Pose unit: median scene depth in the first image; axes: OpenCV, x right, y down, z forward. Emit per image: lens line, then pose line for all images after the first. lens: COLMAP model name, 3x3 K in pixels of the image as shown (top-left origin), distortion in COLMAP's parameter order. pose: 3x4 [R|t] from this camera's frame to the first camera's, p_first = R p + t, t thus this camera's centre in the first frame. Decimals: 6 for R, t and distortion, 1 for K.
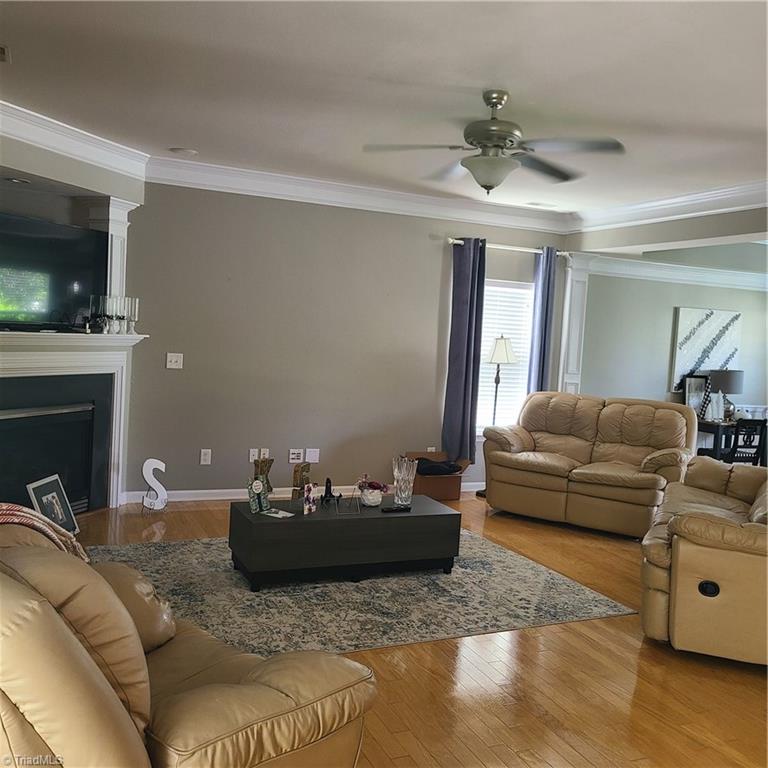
lens RADIAL K [[774.0, 0, 384.0], [0, 774.0, 384.0], [0, 0, 1]] dist [-0.000283, -0.008132]
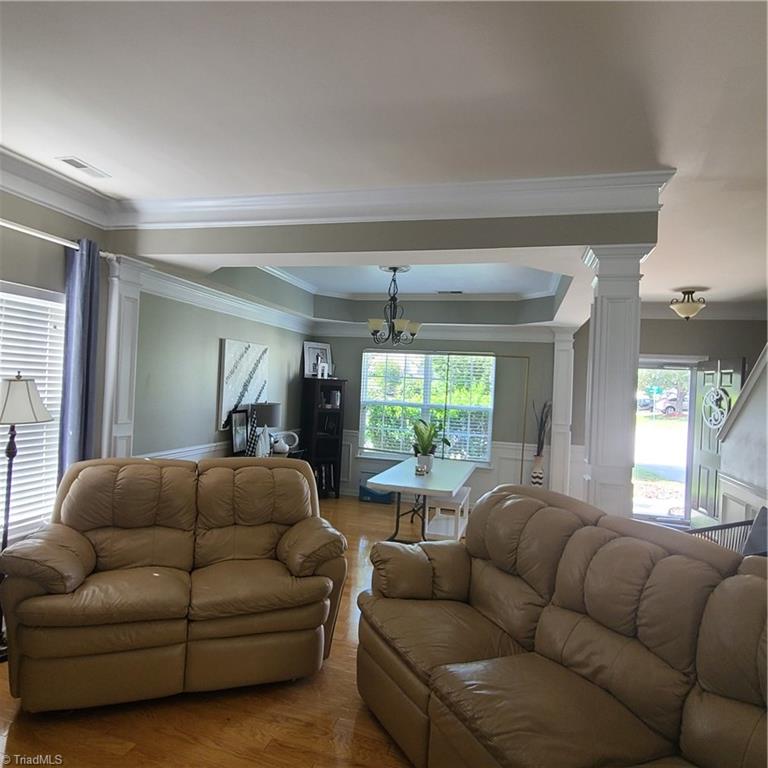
lens RADIAL K [[517.3, 0, 384.0], [0, 517.3, 384.0], [0, 0, 1]] dist [0.002780, 0.002165]
pose [[0.637802, -0.025870, 0.769765, 0.025451], [0.037518, 0.999293, 0.002497, -0.043133], [-0.769286, 0.027287, 0.638322, 0.499926]]
